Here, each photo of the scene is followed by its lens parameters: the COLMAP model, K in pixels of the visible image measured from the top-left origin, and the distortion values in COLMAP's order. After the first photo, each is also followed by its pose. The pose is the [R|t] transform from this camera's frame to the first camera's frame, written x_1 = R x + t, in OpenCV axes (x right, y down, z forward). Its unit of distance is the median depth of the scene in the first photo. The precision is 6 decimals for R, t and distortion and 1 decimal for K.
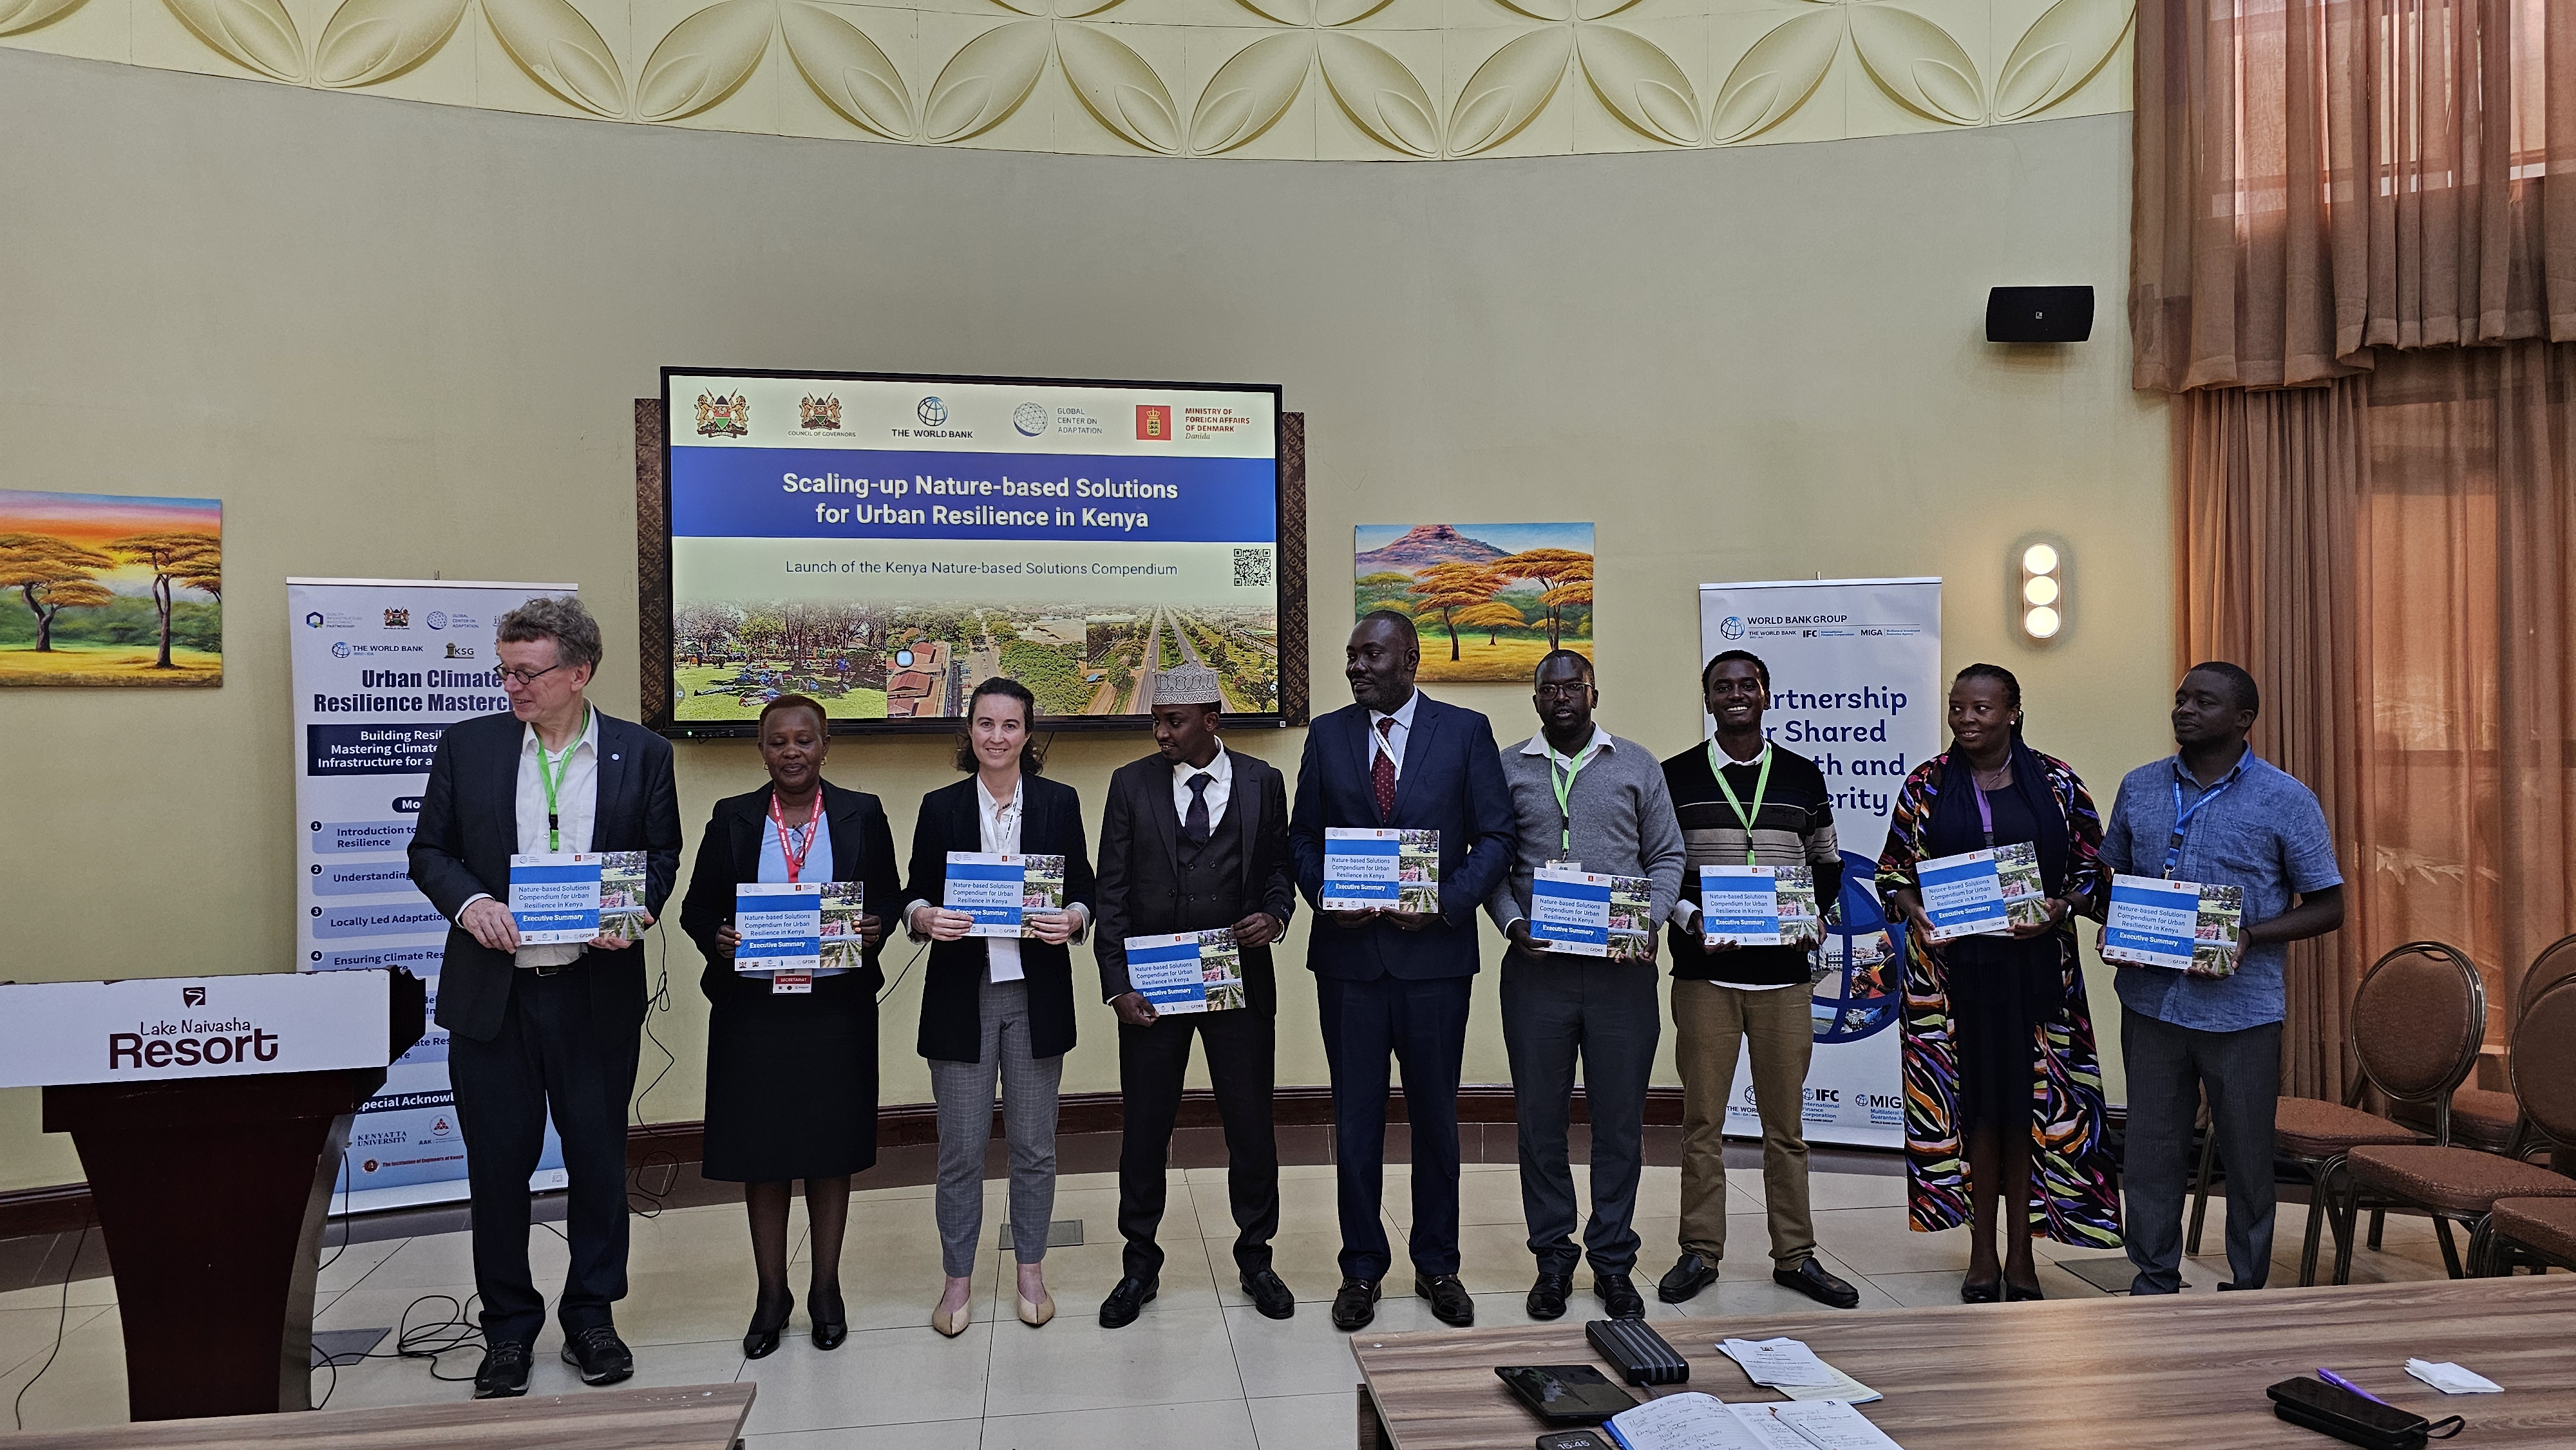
lens RADIAL K [[1715.1, 0, 1294.2], [0, 1715.1, 703.7], [0, 0, 1]] dist [0.080891, -0.086800]
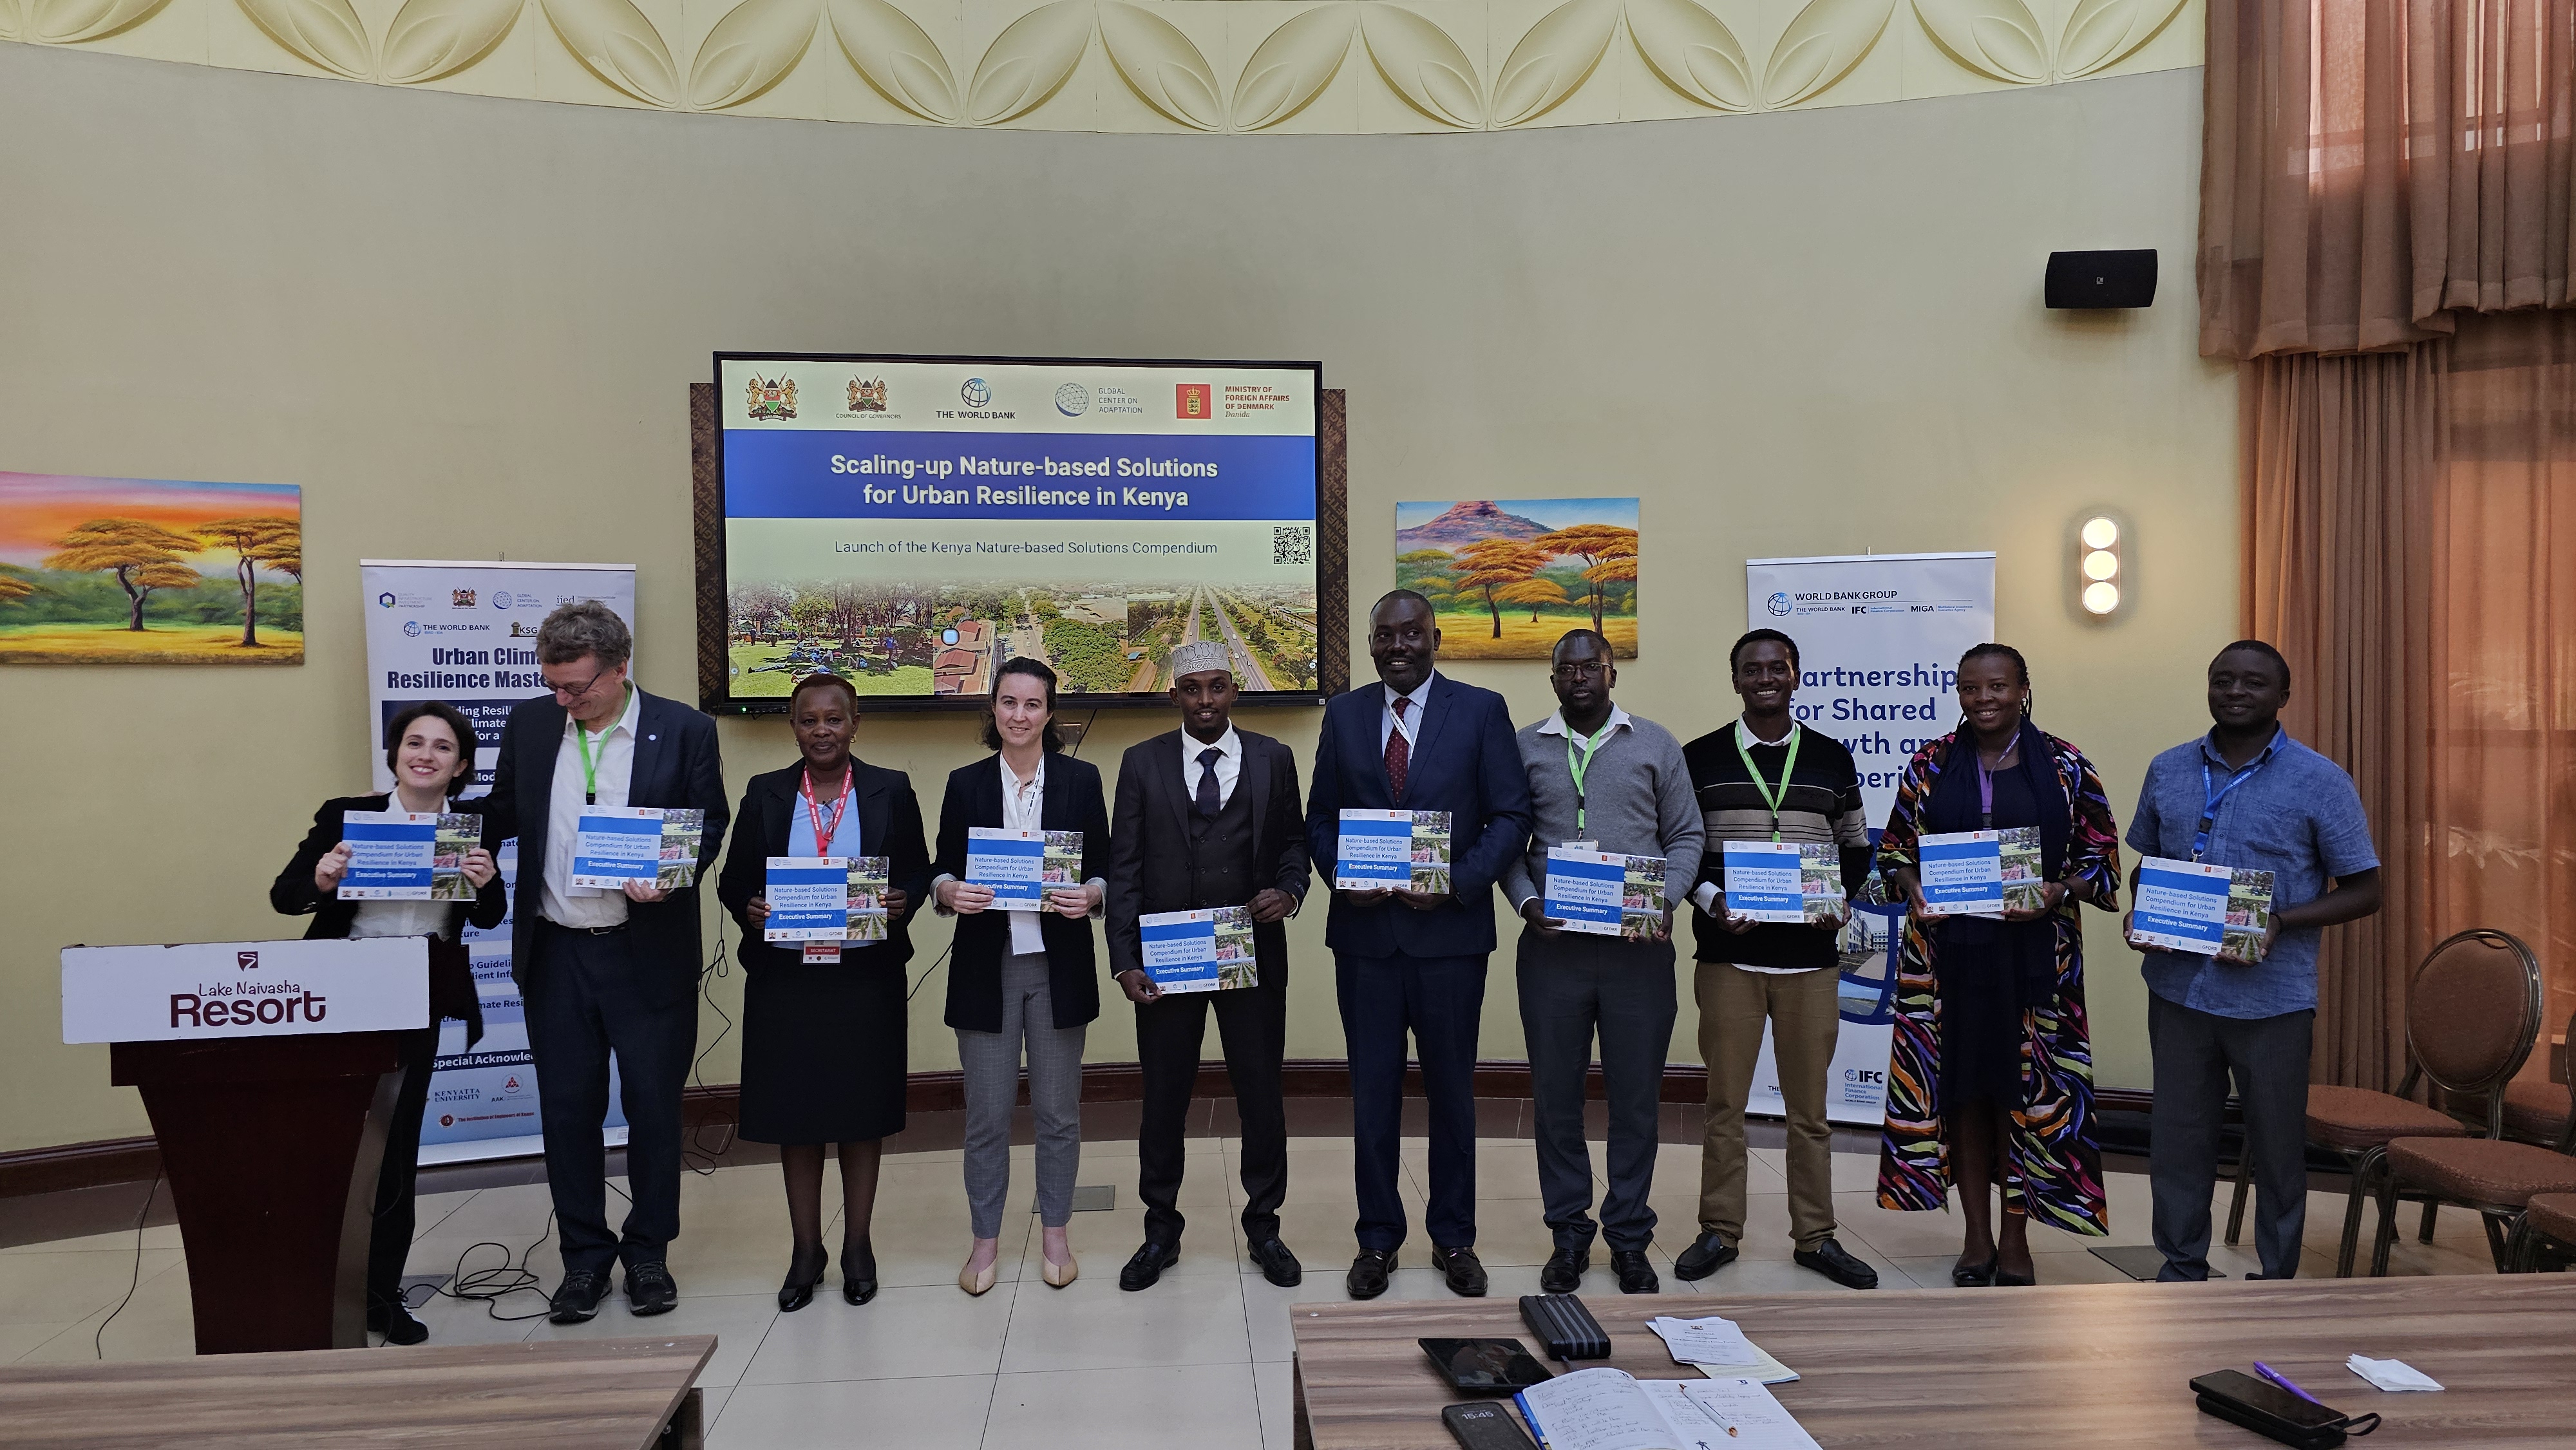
lens RADIAL K [[1712.1, 0, 1276.4], [0, 1712.1, 724.0], [0, 0, 1]] dist [0.079934, -0.088068]
pose [[0.997802, 0.002275, -0.066232, 0.035831], [-0.000482, 0.999633, 0.027077, -0.002243], [0.066270, -0.026985, 0.997437, -0.003742]]
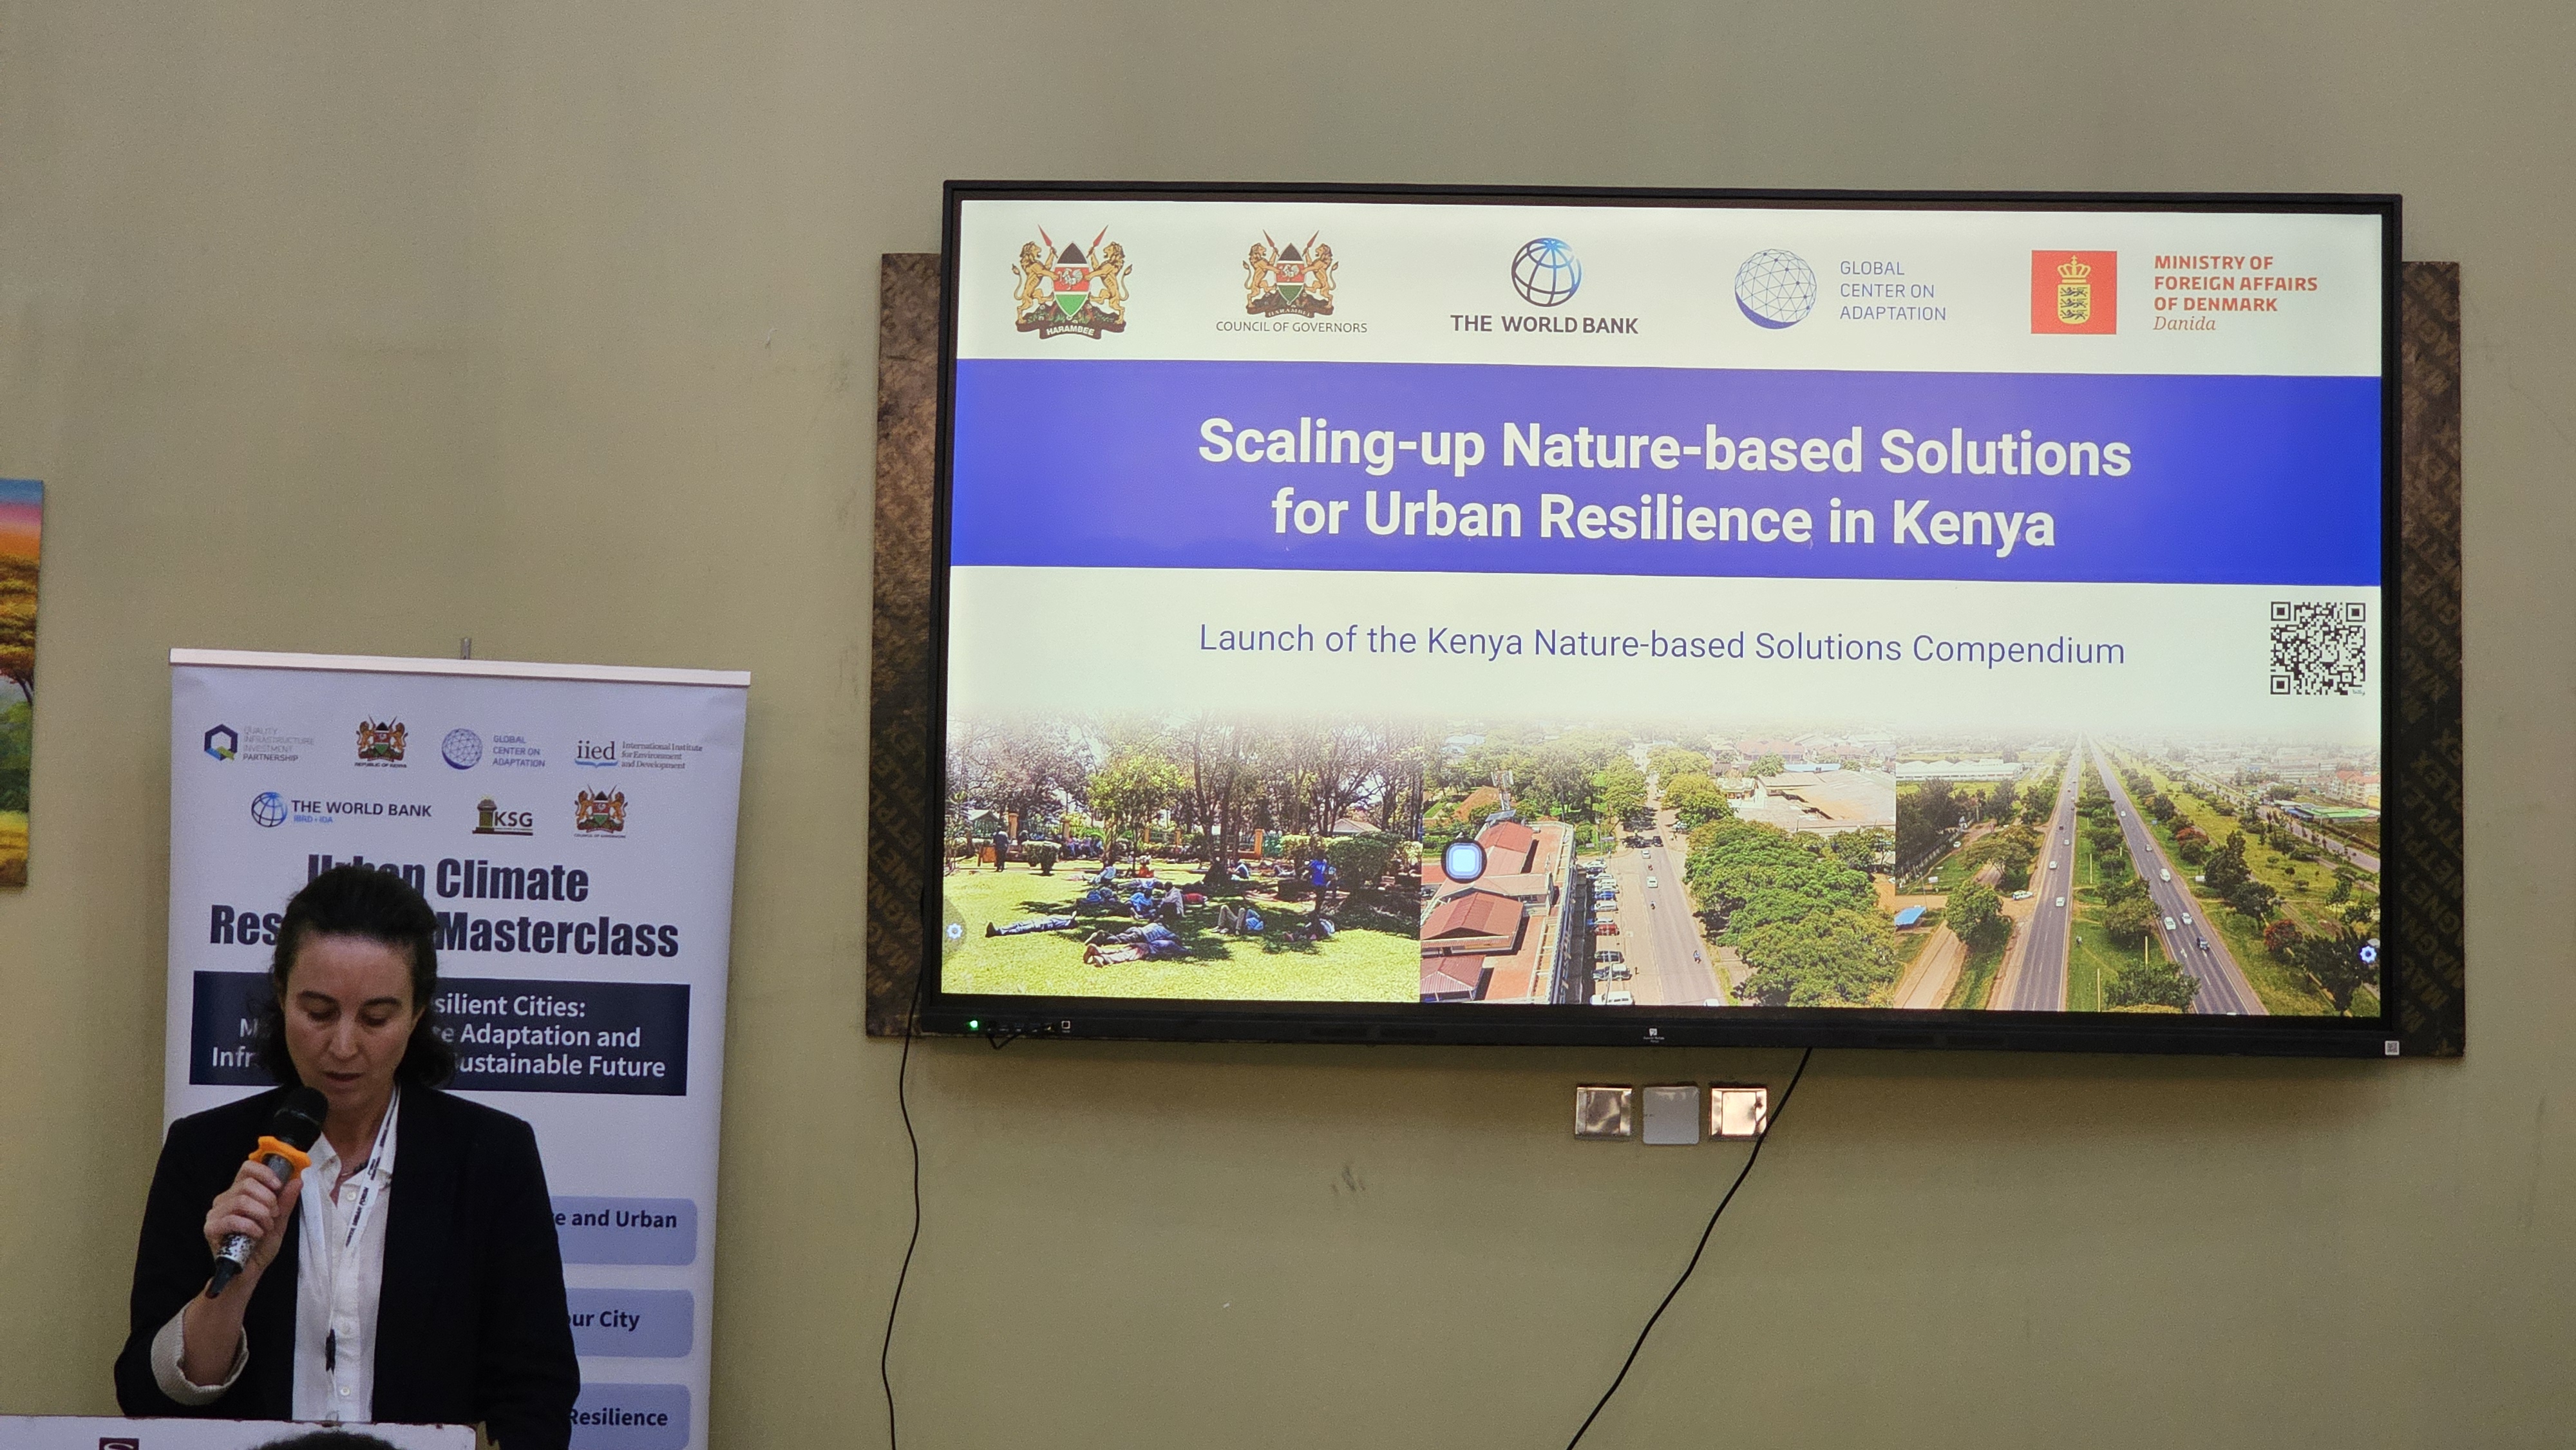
lens RADIAL K [[4961.8, 0, 1288.0], [0, 4961.8, 725.0], [0, 0, 1]] dist [-0.685704, 10.630016]
pose [[0.972839, 0.011990, -0.231172, 0.007559], [-0.030084, 0.996737, -0.074906, 0.033282], [0.229519, 0.079826, 0.970025, -0.174843]]
